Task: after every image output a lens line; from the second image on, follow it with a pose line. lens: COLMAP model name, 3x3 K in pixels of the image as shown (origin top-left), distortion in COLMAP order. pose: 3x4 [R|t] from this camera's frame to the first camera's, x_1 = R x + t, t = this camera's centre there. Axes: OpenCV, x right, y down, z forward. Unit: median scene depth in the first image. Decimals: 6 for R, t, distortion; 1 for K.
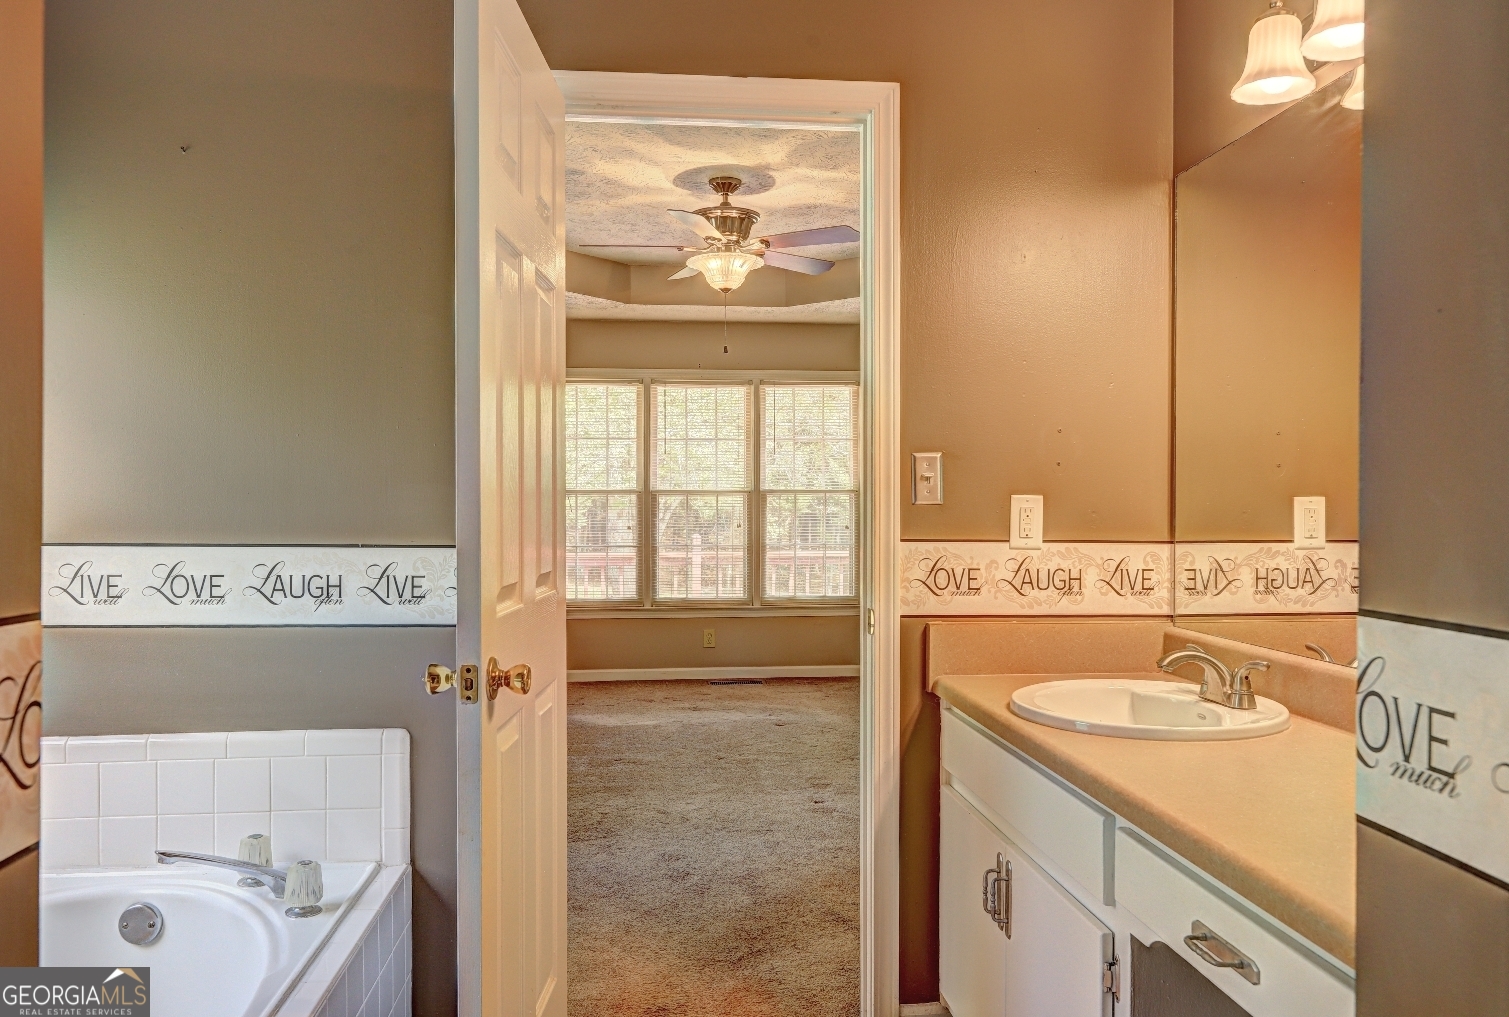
lens RADIAL K [[1031.6, 0, 751.0], [0, 1031.6, 514.7], [0, 0, 1]] dist [-0.005474, 0.002038]
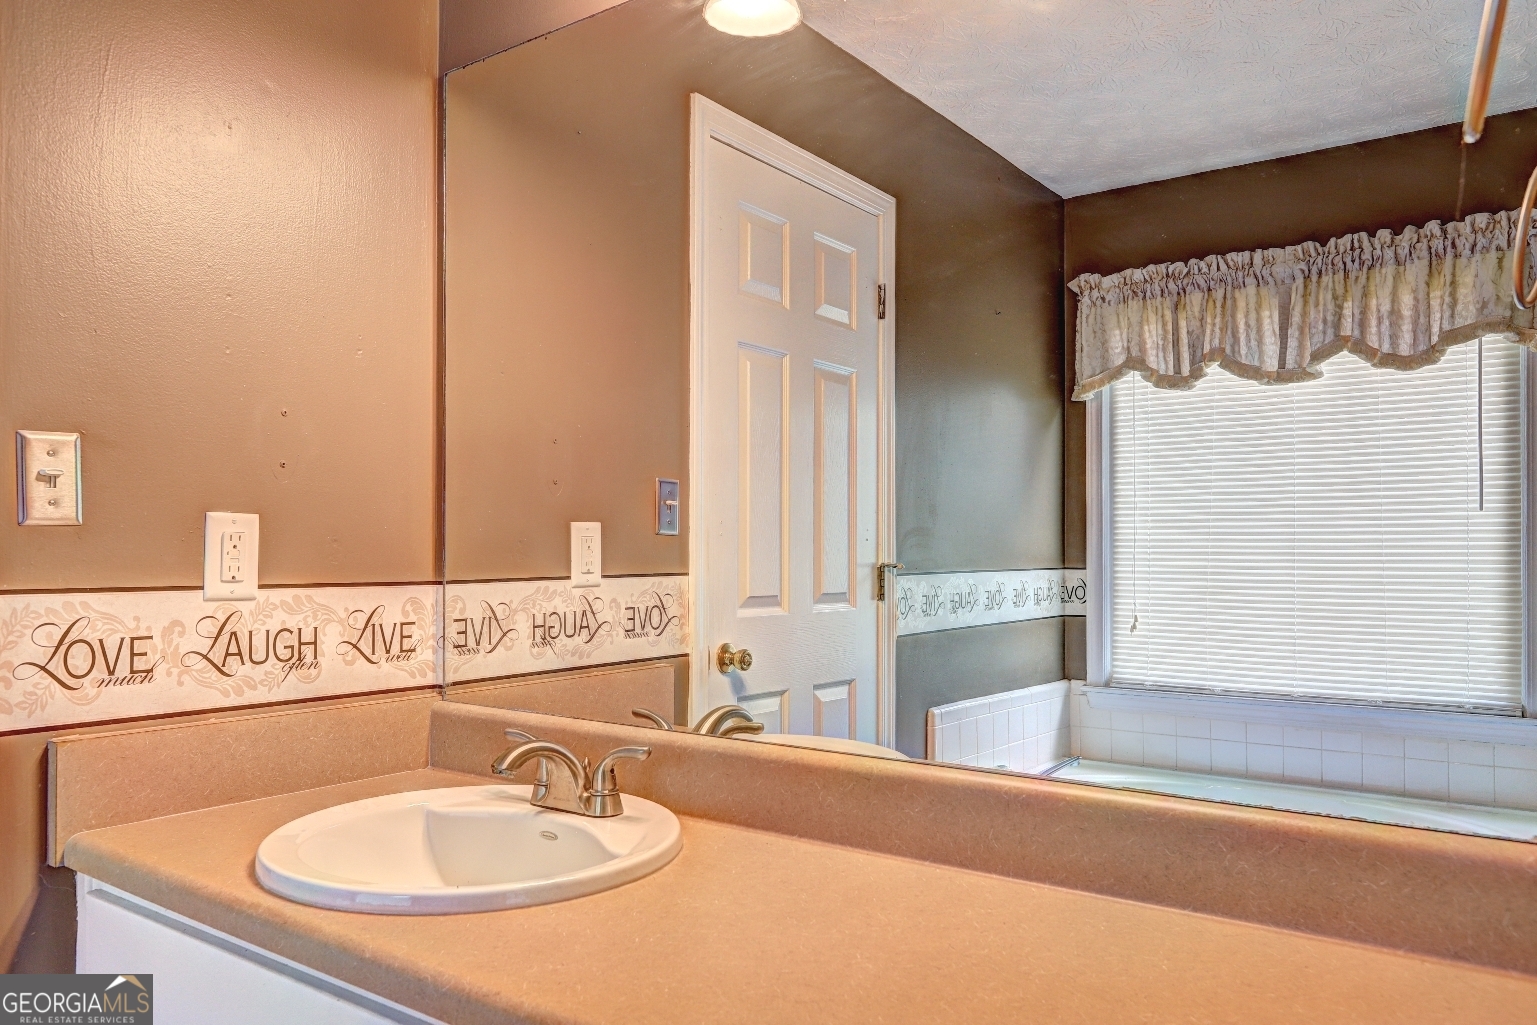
lens RADIAL K [[1156.5, 0, 788.1], [0, 1156.5, 535.3], [0, 0, 1]] dist [0.011178, -0.001100]
pose [[0.672742, 0.005109, 0.739860, -0.022830], [0.003580, 0.999942, -0.010161, 0.002876], [-0.739869, 0.009484, 0.672684, 0.284585]]
